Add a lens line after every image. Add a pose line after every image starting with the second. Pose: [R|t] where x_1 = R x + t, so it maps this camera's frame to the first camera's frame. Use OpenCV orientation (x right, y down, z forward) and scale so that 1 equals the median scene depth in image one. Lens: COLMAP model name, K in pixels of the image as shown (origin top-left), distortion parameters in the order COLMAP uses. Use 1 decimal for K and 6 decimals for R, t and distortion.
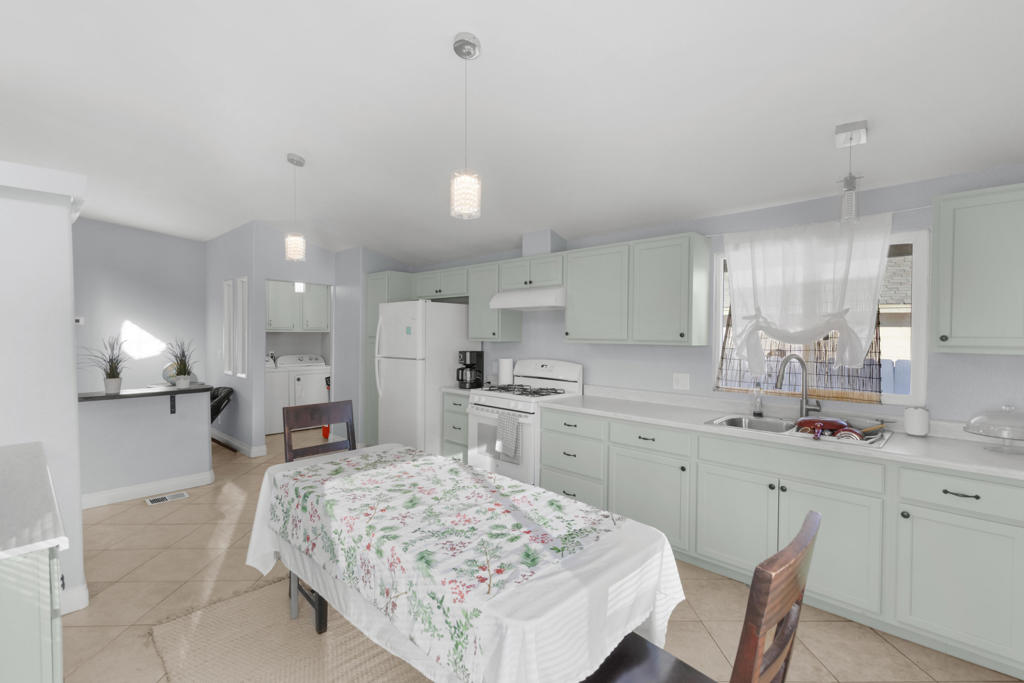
lens RADIAL K [[485.8, 0, 511.2], [0, 485.8, 341.9], [0, 0, 1]] dist [0.010858, -0.001605]
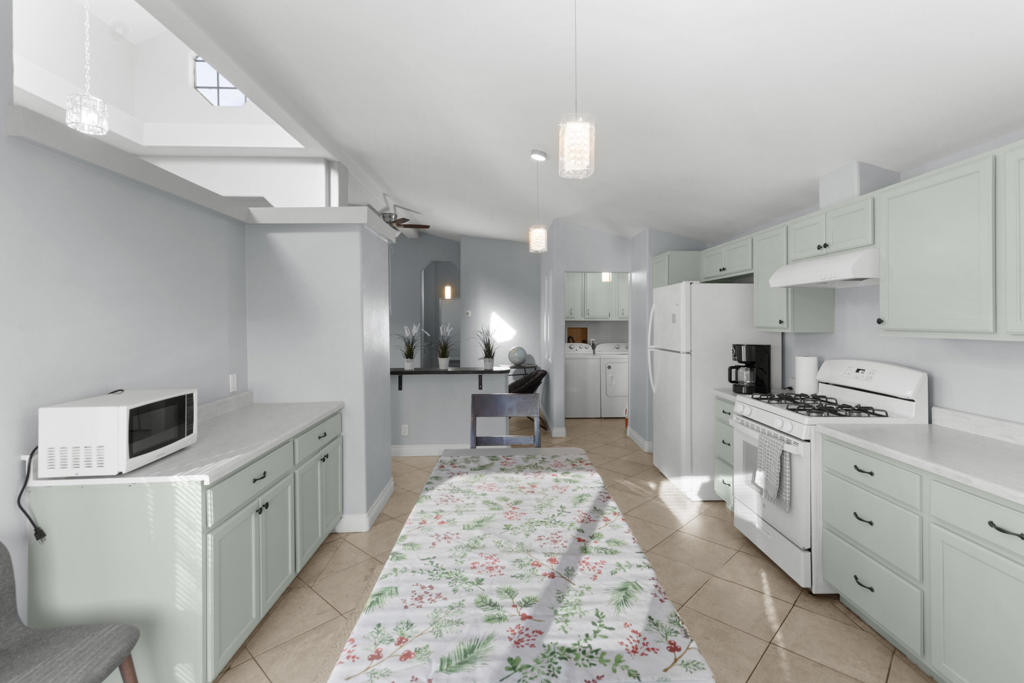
lens RADIAL K [[485.8, 0, 512.2], [0, 485.8, 318.1], [0, 0, 1]] dist [0.010858, -0.001605]
pose [[0.702803, -0.011608, -0.711290, 0.234681], [-0.005257, 0.999755, -0.021509, -0.004995], [0.711365, 0.018856, 0.702570, 0.231315]]
